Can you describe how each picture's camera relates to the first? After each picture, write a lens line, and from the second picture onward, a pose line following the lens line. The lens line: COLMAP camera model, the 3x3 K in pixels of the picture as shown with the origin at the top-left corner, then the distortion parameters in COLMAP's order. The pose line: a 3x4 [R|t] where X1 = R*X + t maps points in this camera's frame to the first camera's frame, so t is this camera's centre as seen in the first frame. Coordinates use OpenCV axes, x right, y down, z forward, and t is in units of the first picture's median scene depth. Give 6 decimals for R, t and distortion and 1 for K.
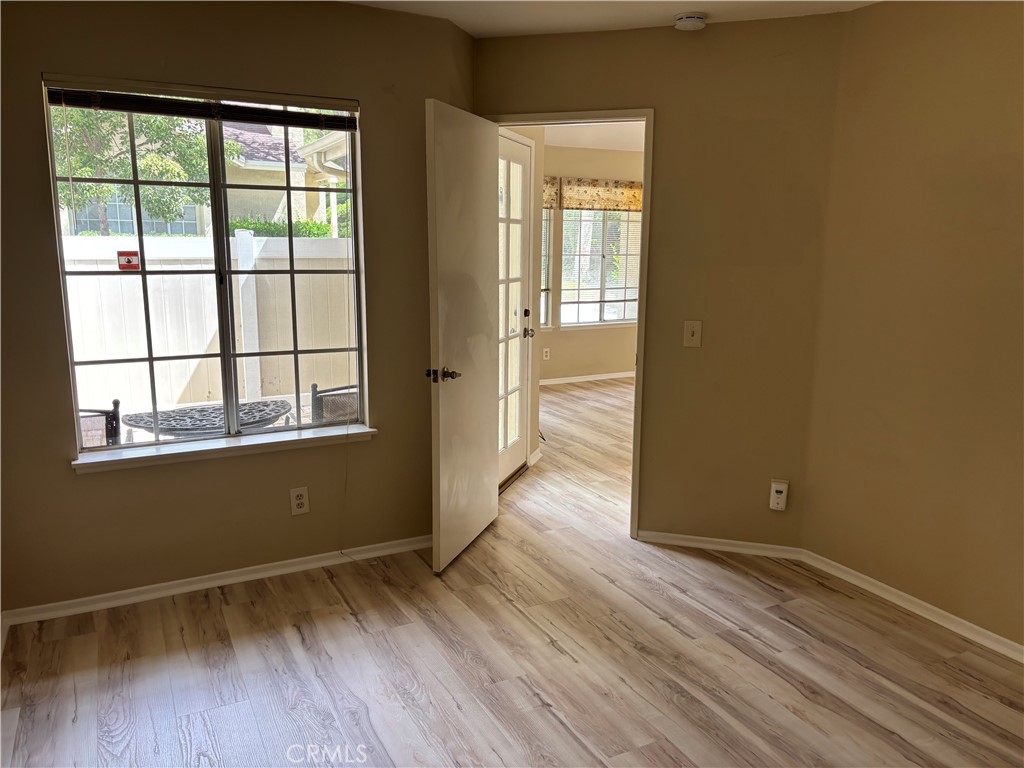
lens RADIAL K [[782.4, 0, 512.2], [0, 782.4, 388.3], [0, 0, 1]] dist [0.052017, -0.048843]
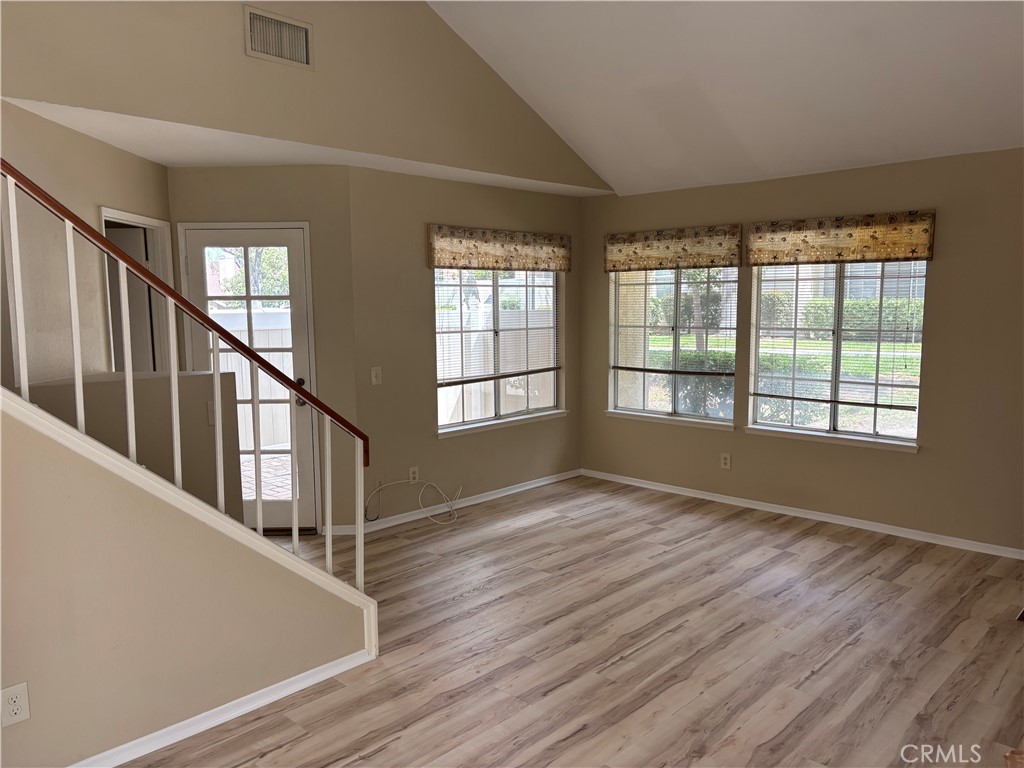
lens RADIAL K [[782.4, 0, 507.2], [0, 782.4, 381.2], [0, 0, 1]] dist [0.052017, -0.048843]
pose [[0.307095, 0.091497, -0.947270, 0.685659], [-0.161934, 0.985876, 0.042729, -0.117838], [0.937801, 0.140274, 0.317574, 0.570449]]
